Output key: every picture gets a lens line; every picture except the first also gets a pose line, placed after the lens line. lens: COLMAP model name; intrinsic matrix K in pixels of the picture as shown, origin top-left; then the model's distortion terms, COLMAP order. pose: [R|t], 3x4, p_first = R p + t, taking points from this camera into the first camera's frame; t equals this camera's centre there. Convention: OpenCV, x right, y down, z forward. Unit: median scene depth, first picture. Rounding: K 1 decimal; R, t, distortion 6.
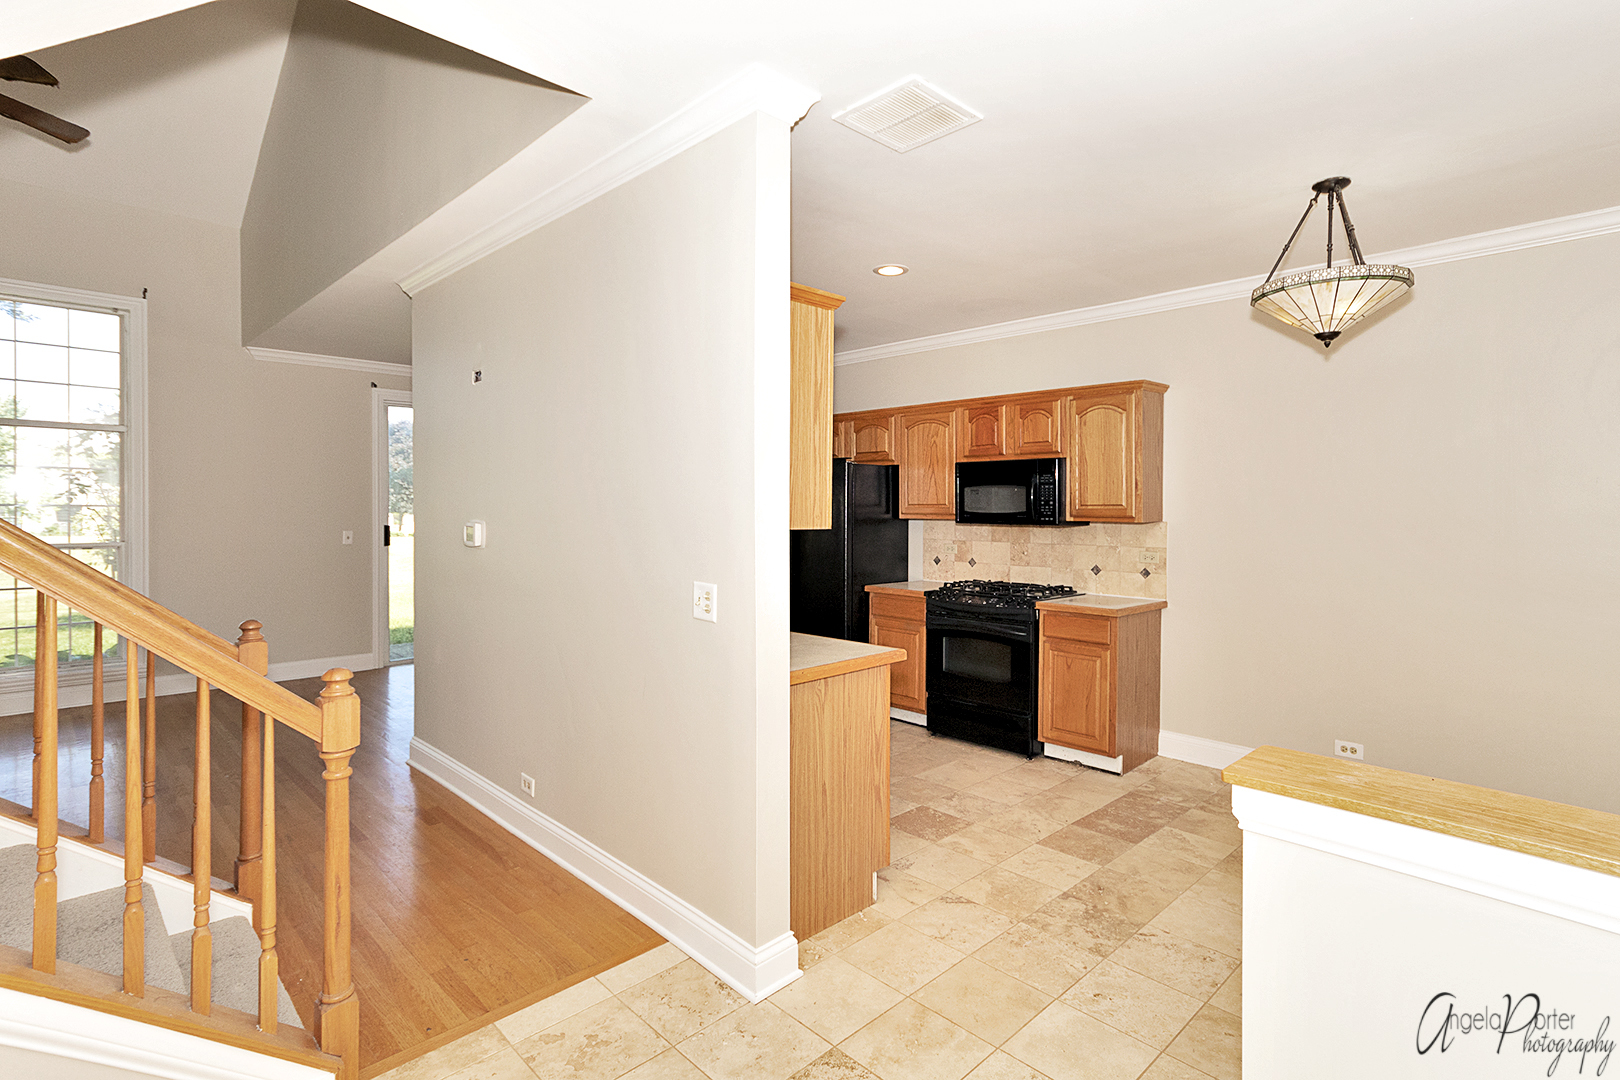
lens RADIAL K [[802.0, 0, 830.0], [0, 802.0, 512.8], [0, 0, 1]] dist [0.001753, 0.000438]
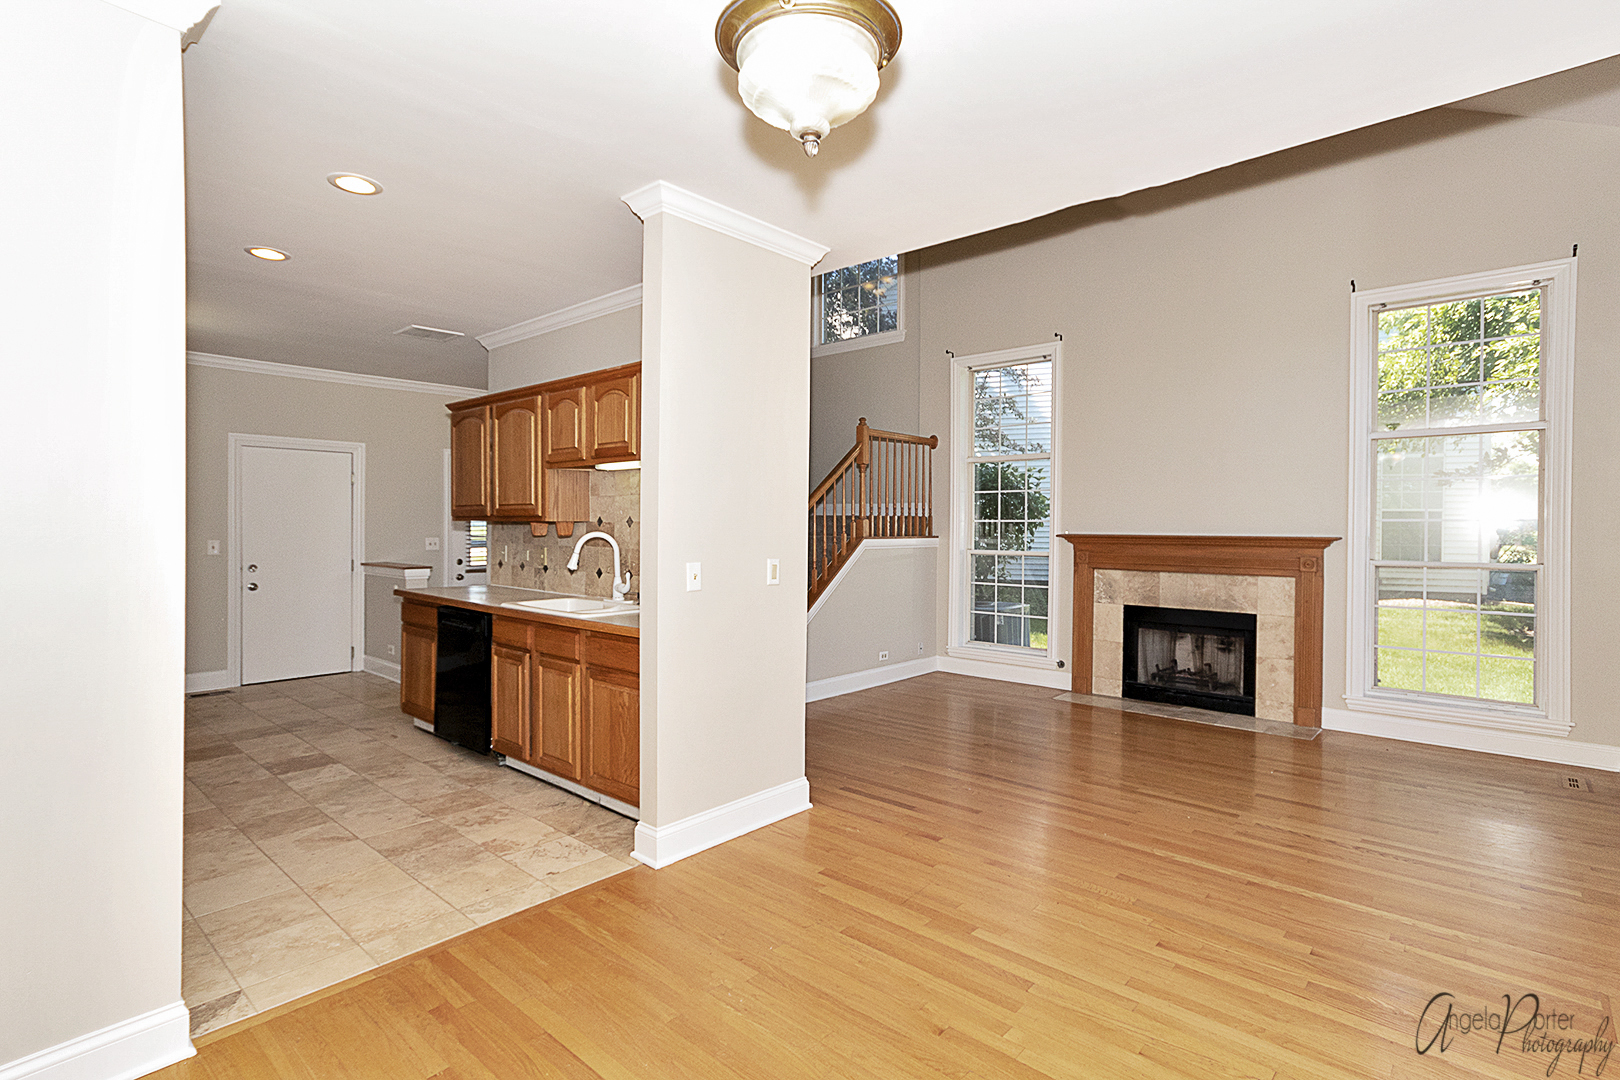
lens RADIAL K [[783.0, 0, 815.3], [0, 783.0, 534.1], [0, 0, 1]] dist [0.019486, 0.000402]
pose [[-0.998415, -0.013228, -0.054696, -0.455391], [-0.014238, 0.999734, 0.018124, 0.002690], [0.054442, 0.018874, -0.998339, 1.723021]]
